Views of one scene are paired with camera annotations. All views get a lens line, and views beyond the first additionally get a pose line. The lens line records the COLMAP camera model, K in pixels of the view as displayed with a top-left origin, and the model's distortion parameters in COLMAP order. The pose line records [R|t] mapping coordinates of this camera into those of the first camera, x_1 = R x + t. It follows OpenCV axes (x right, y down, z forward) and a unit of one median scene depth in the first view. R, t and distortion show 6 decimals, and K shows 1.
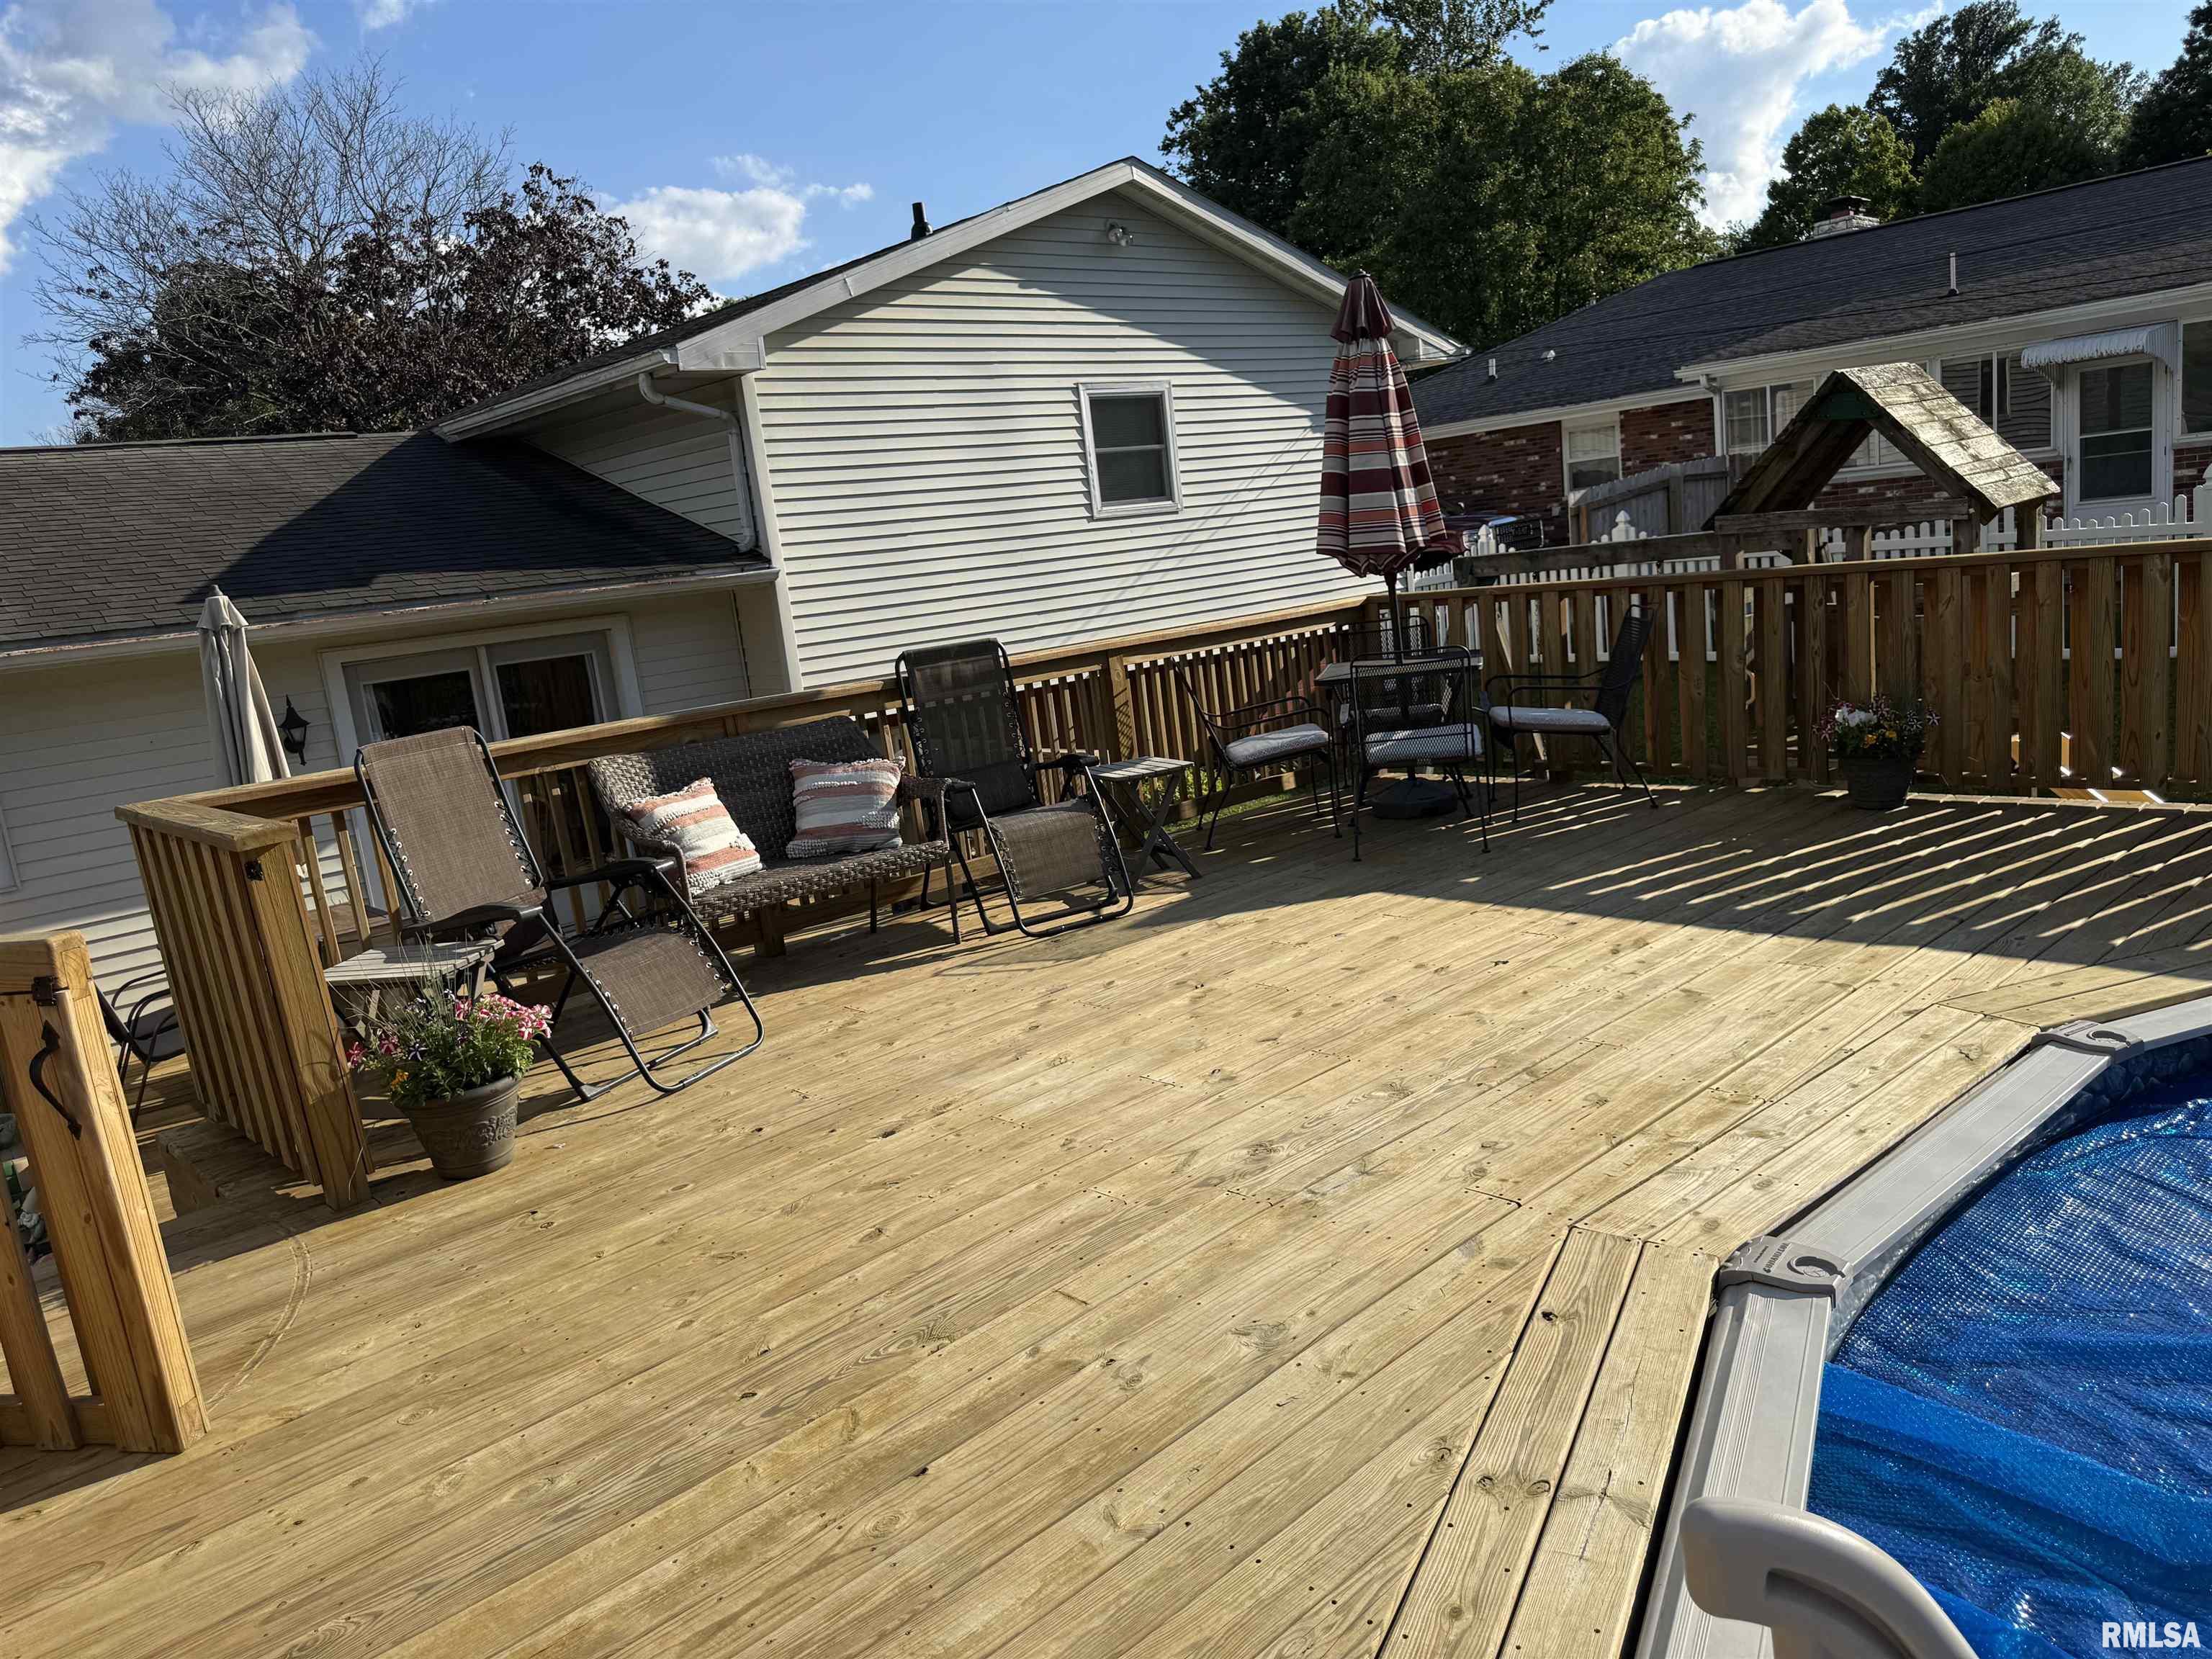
lens RADIAL K [[1552.2, 0, 1106.0], [0, 1552.2, 829.5], [0, 0, 1]] dist [0.075156, -0.003825]
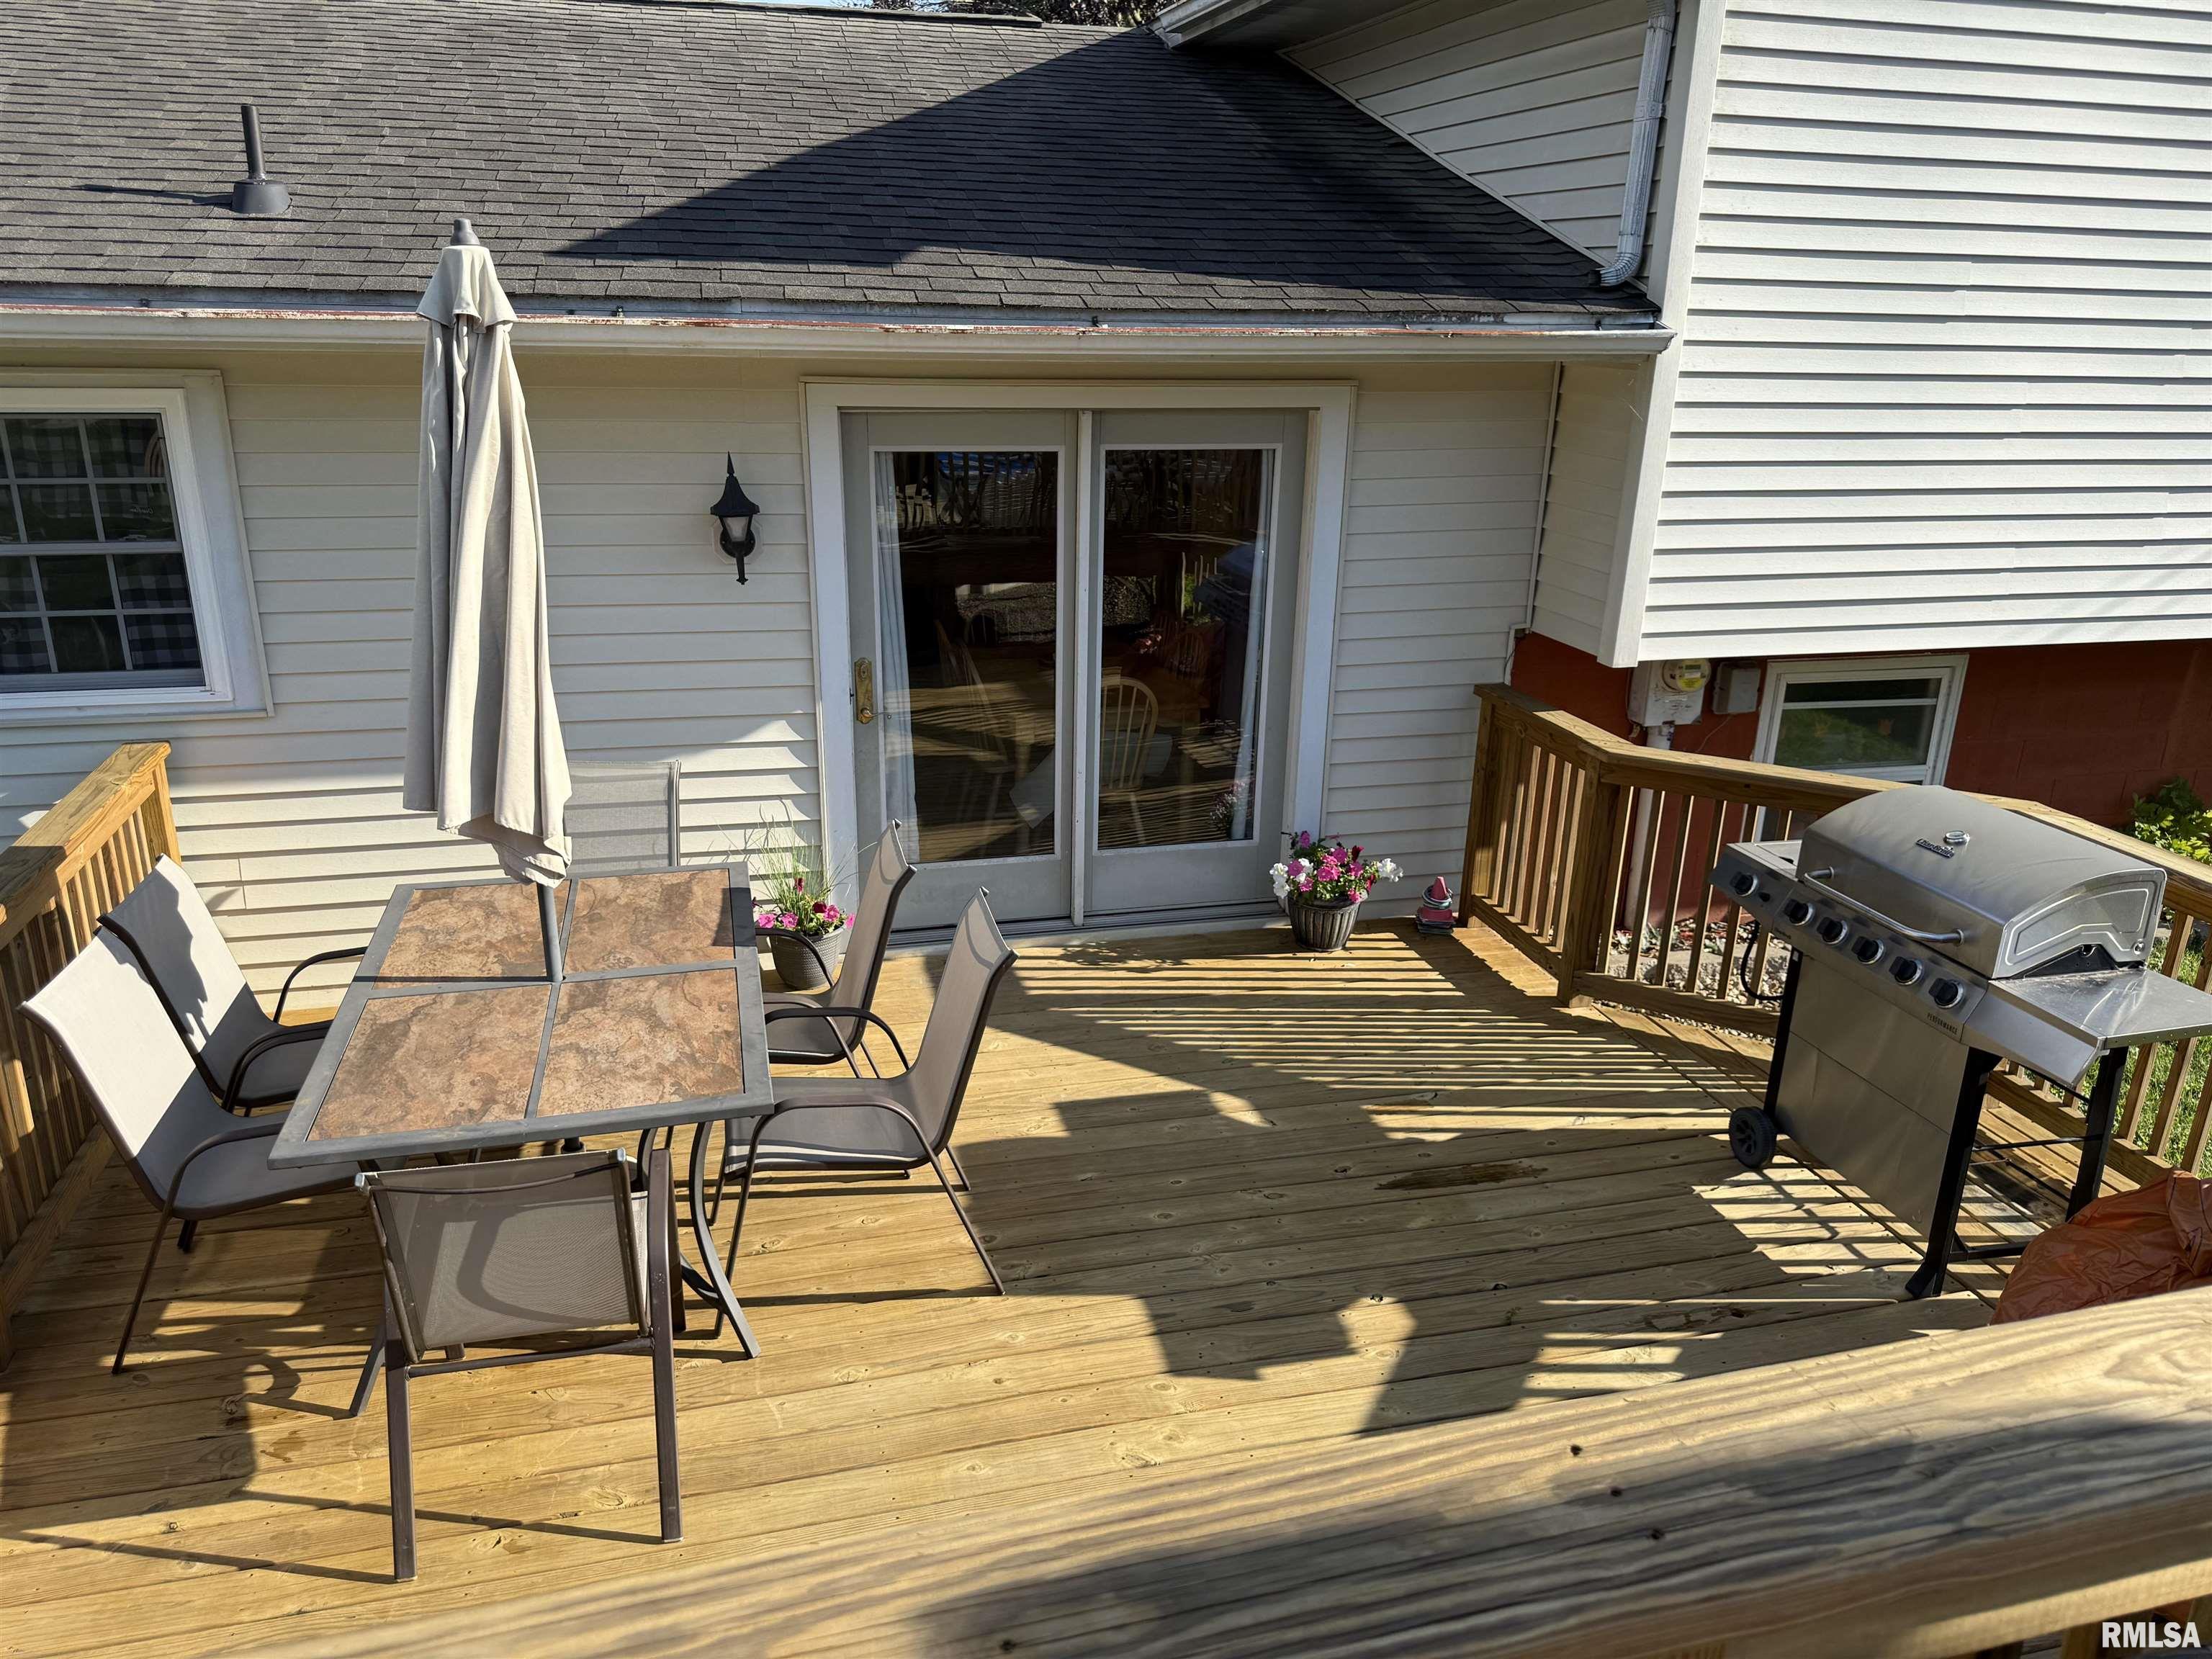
lens RADIAL K [[1552.2, 0, 1106.0], [0, 1552.2, 829.5], [0, 0, 1]] dist [0.075156, -0.003825]
pose [[0.881656, 0.268818, -0.387839, -0.133693], [-0.203919, 0.958216, 0.200597, -0.081324], [0.425558, -0.097770, 0.899634, 0.470446]]
